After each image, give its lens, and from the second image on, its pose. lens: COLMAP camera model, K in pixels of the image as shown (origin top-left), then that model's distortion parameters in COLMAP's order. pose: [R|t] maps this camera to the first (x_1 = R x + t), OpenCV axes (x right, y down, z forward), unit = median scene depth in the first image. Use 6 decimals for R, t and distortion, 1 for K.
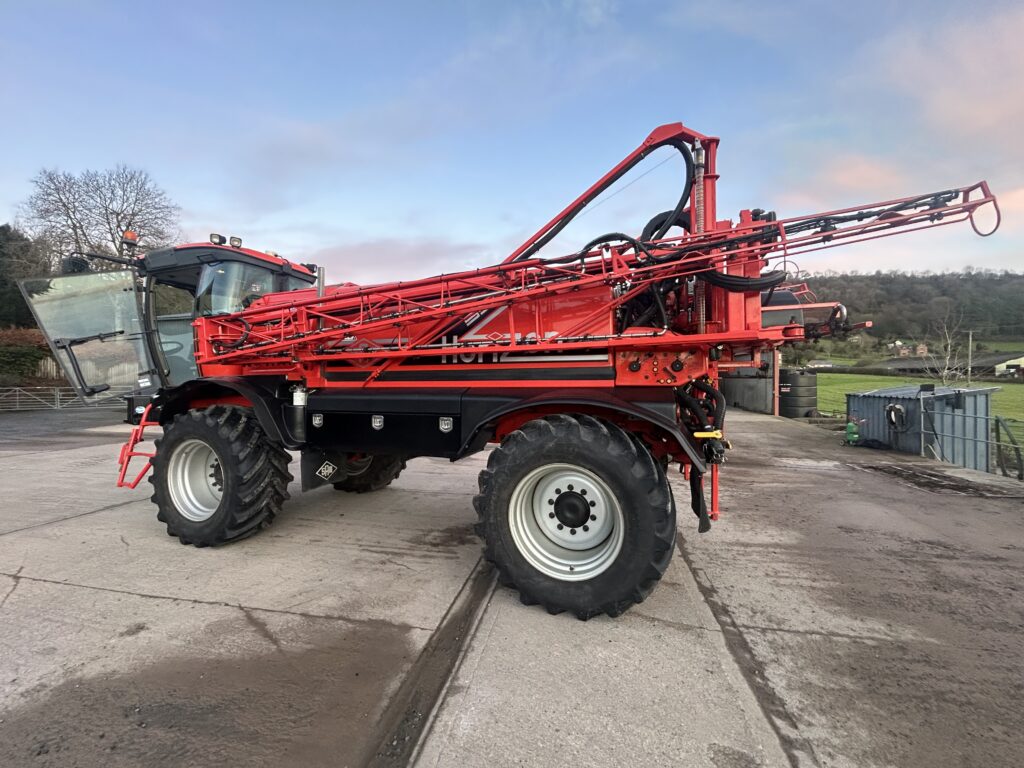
lens RADIAL K [[378.5, 0, 512.0], [0, 378.5, 384.0], [0, 0, 1]] dist [0.000011, -0.000030]
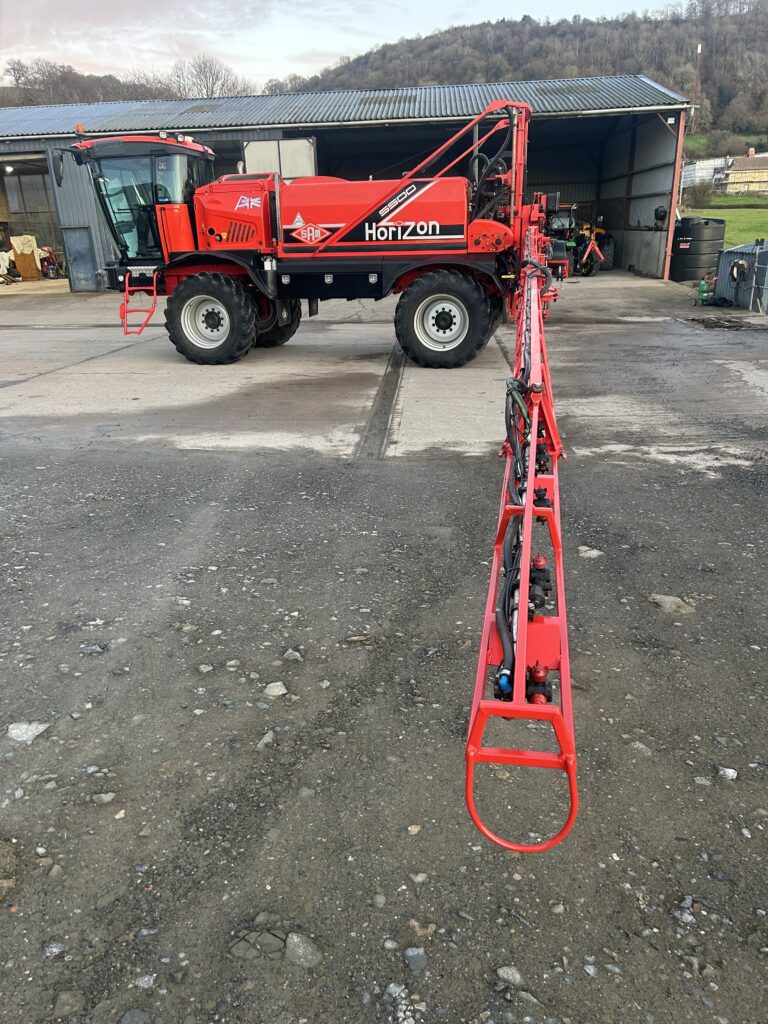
lens RADIAL K [[782.8, 0, 384.0], [0, 782.8, 512.0], [0, 0, 1]] dist [0.072218, -0.084316]
pose [[0.989531, -0.065217, 0.128743, -0.665433], [0.019460, 0.944220, 0.328740, -0.070525], [-0.143001, -0.322793, 0.935604, -2.783091]]
